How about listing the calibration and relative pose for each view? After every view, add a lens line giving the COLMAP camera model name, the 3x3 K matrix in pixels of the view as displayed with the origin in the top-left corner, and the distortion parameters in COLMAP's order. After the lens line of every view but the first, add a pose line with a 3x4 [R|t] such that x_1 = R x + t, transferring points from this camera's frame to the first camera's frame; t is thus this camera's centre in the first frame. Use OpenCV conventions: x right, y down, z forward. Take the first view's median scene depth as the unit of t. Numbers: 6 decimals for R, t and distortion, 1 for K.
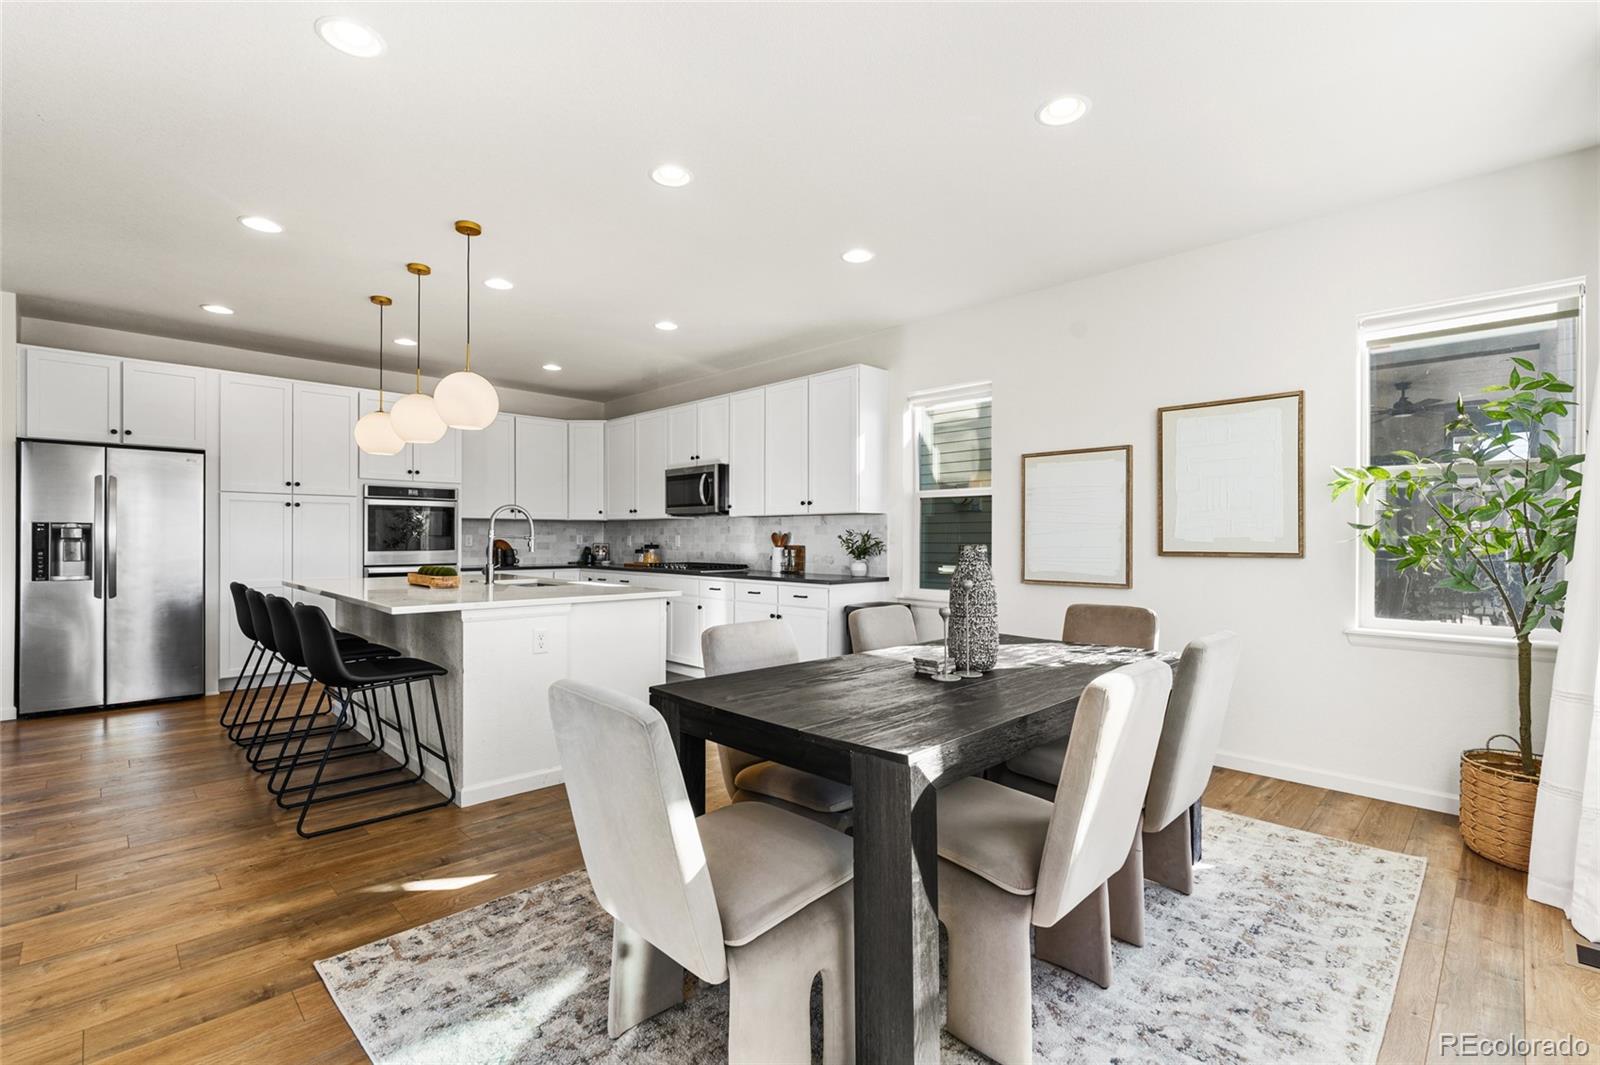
lens RADIAL K [[713.5, 0, 795.2], [0, 713.5, 529.6], [0, 0, 1]] dist [-0.004759, -0.000281]
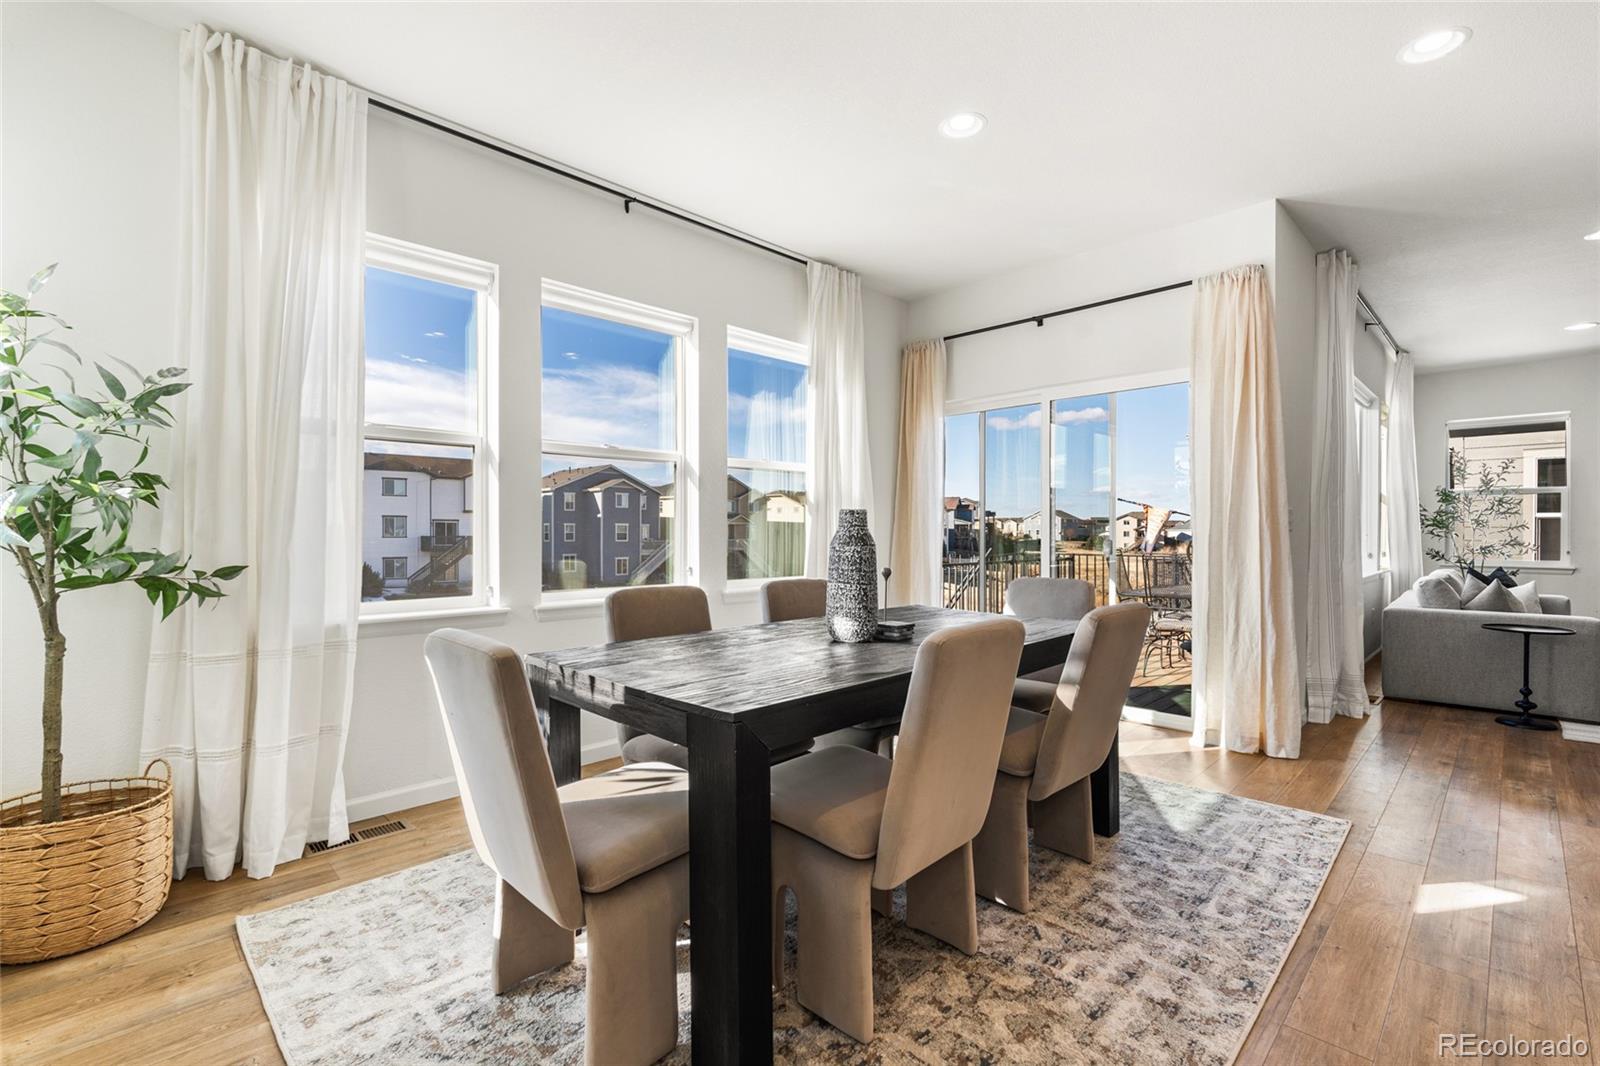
lens RADIAL K [[713.5, 0, 795.2], [0, 713.5, 530.1], [0, 0, 1]] dist [-0.004759, -0.000281]
pose [[-0.999987, -0.004763, 0.001560, 0.288759], [-0.004788, 0.999855, -0.016372, 0.057261], [-0.001482, -0.016379, -0.999865, 1.749211]]
